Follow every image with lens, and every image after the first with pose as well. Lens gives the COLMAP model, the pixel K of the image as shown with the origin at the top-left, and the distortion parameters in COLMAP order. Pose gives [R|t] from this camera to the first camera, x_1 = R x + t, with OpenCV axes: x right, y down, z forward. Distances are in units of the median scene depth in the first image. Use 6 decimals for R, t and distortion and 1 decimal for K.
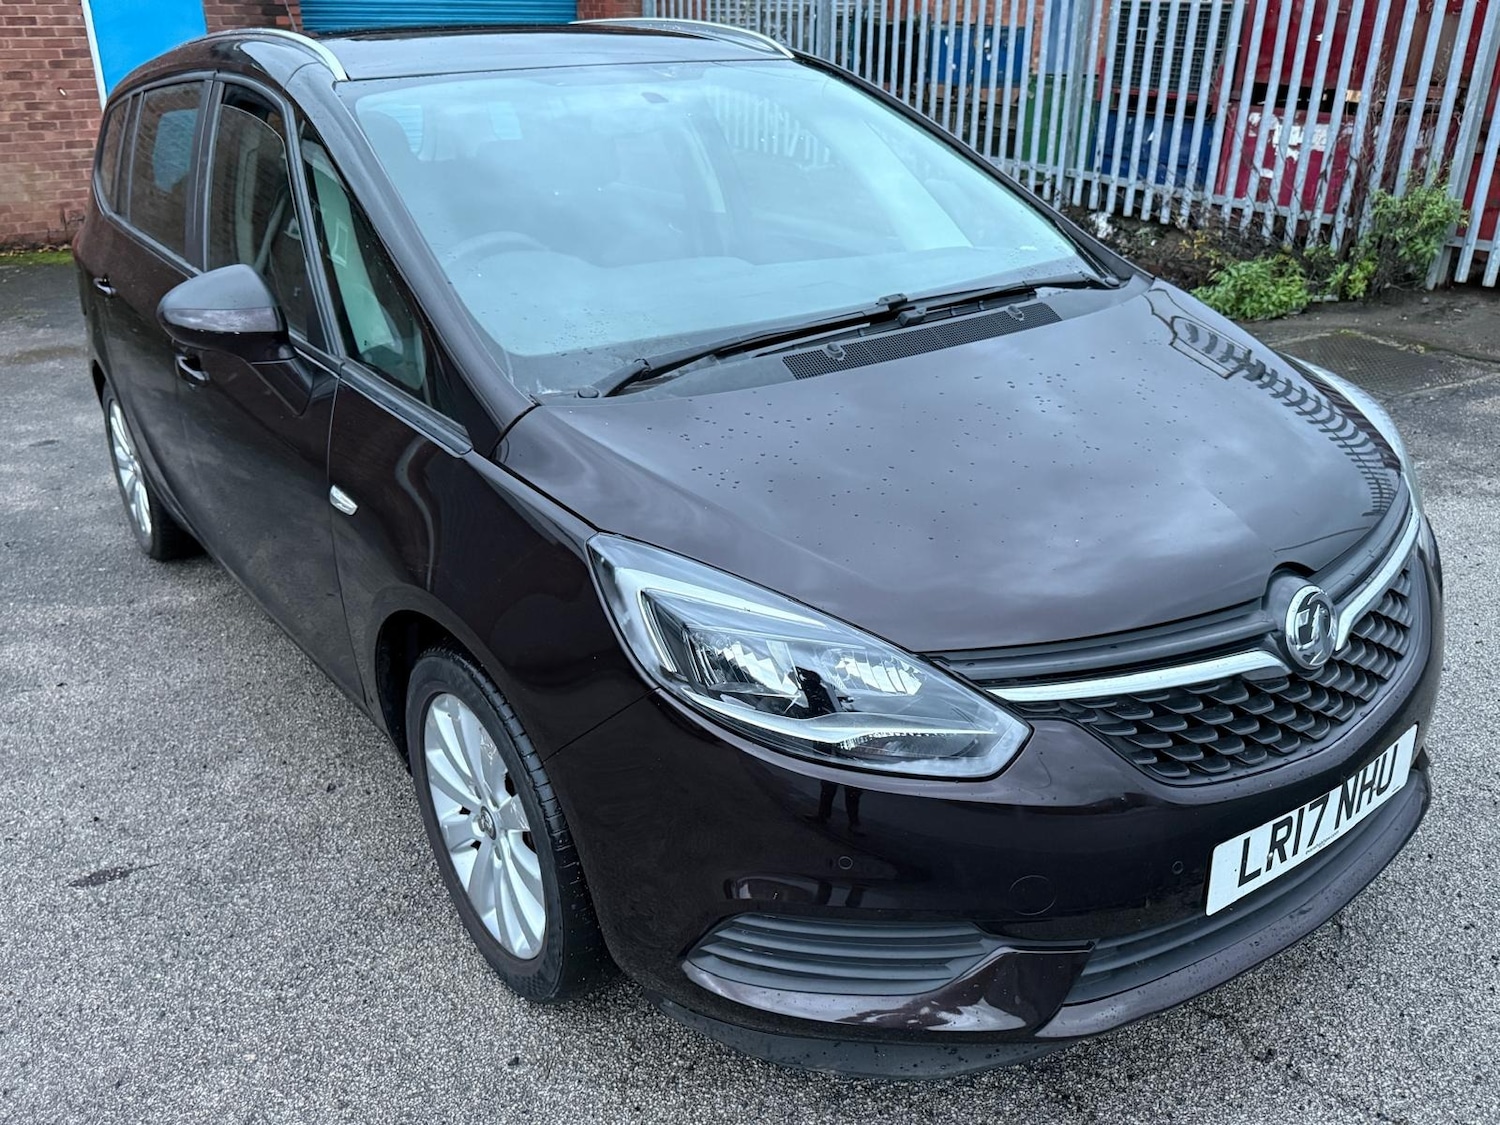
lens RADIAL K [[1186.6, 0, 698.0], [0, 1186.6, 549.1], [0, 0, 1]] dist [0.007498, -0.011522]
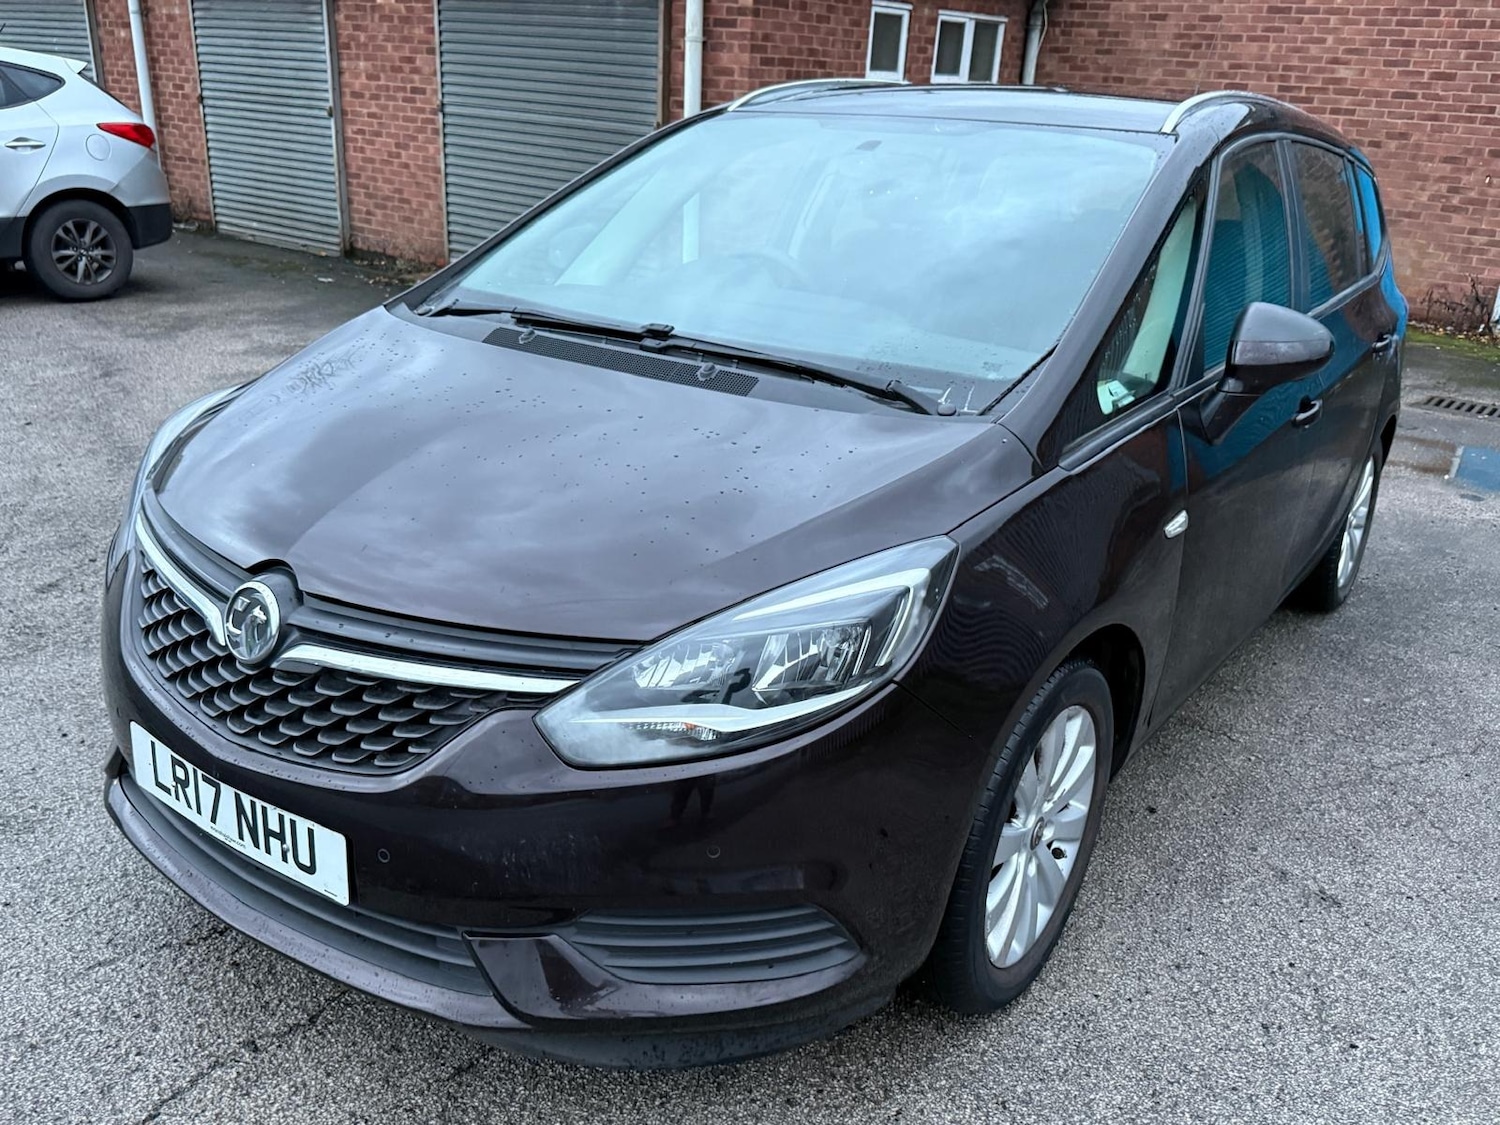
lens RADIAL K [[1188.8, 0, 810.8], [0, 1188.8, 559.3], [0, 0, 1]] dist [0.009077, -0.014792]
pose [[0.388956, 0.369763, -0.843794, 1.218719], [-0.423559, 0.885148, 0.192640, -0.300758], [0.818114, 0.282468, 0.500900, 0.682901]]
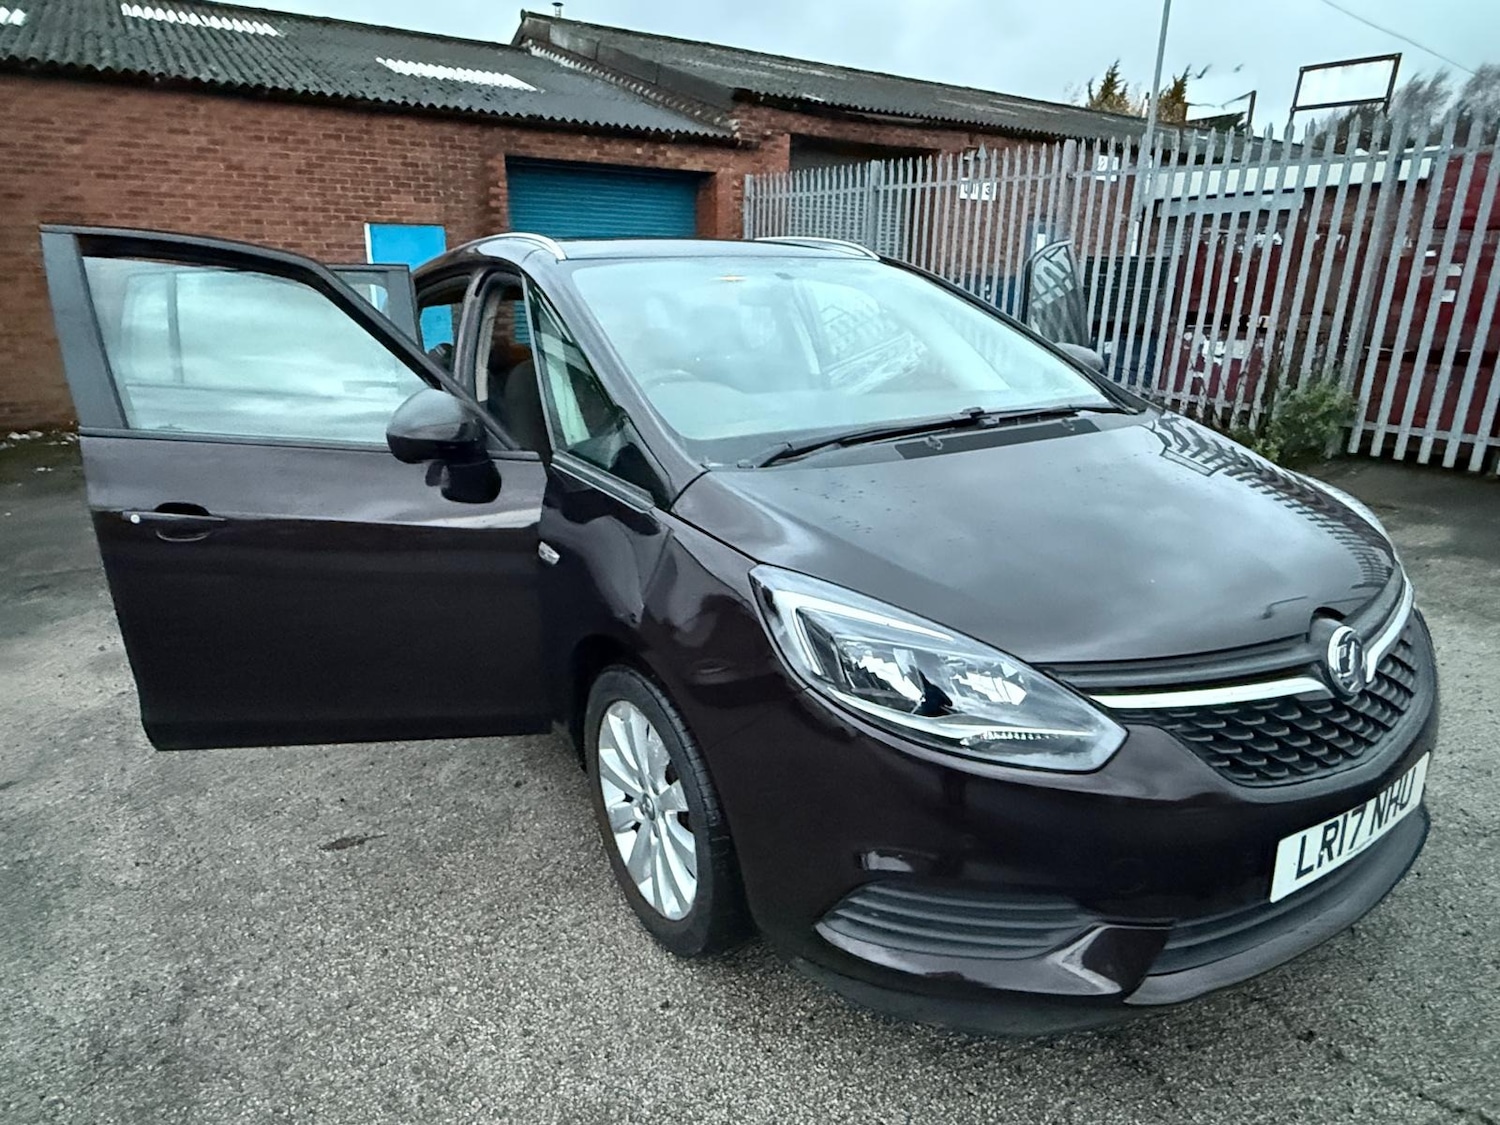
lens RADIAL K [[844.4, 0, 719.2], [0, 844.4, 555.9], [0, 0, 1]] dist [0.001333, -0.000117]
pose [[0.998069, 0.028504, -0.055181, -0.060090], [-0.034238, 0.993785, -0.105921, 0.057775], [0.051819, 0.107606, 0.992842, 0.082543]]
